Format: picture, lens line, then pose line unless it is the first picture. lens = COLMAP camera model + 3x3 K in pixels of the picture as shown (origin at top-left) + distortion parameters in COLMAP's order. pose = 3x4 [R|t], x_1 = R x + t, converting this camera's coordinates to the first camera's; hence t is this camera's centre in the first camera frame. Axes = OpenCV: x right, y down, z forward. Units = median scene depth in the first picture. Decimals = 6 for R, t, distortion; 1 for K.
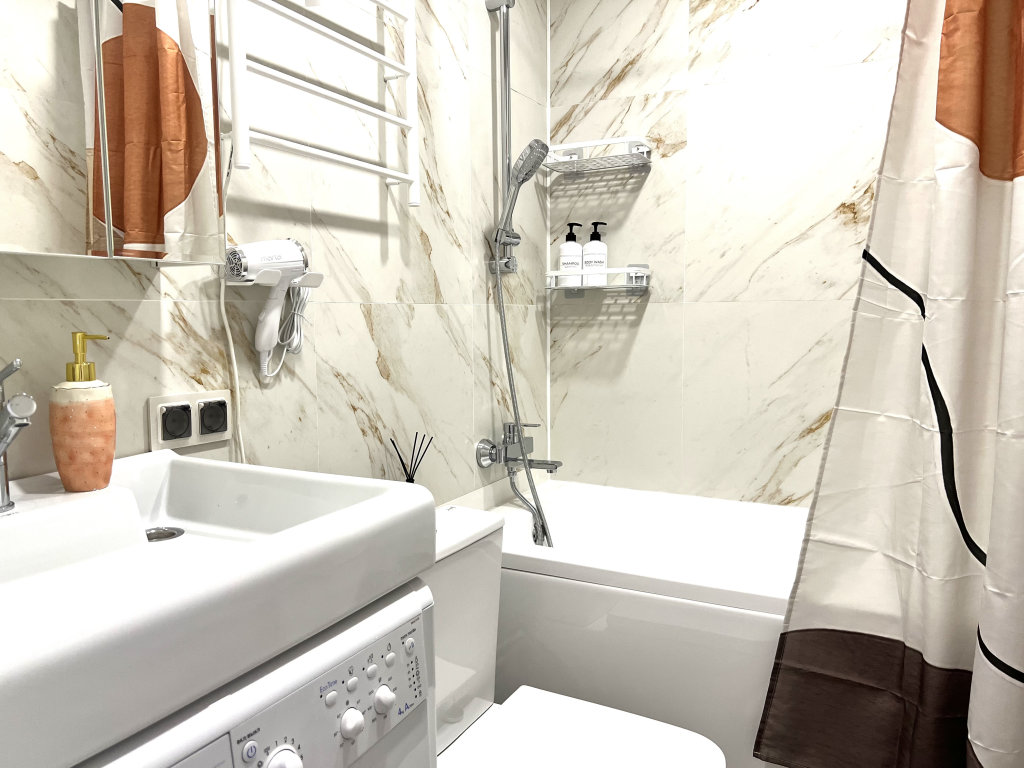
lens RADIAL K [[768.6, 0, 508.7], [0, 768.6, 386.3], [0, 0, 1]] dist [0.054409, -0.063994]
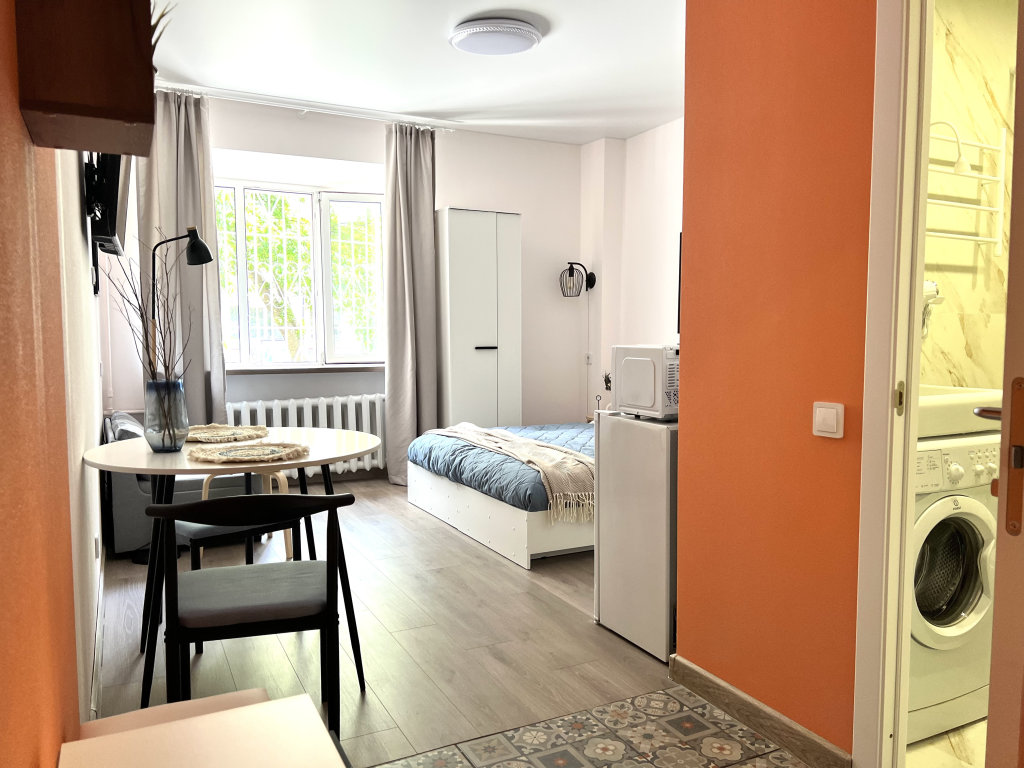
lens RADIAL K [[768.6, 0, 518.8], [0, 768.6, 405.0], [0, 0, 1]] dist [0.054409, -0.063994]
pose [[0.824476, 0.045853, -0.564036, -0.007712], [-0.051785, 0.998643, 0.005487, 0.142821], [0.563522, 0.024685, 0.825732, -1.017212]]
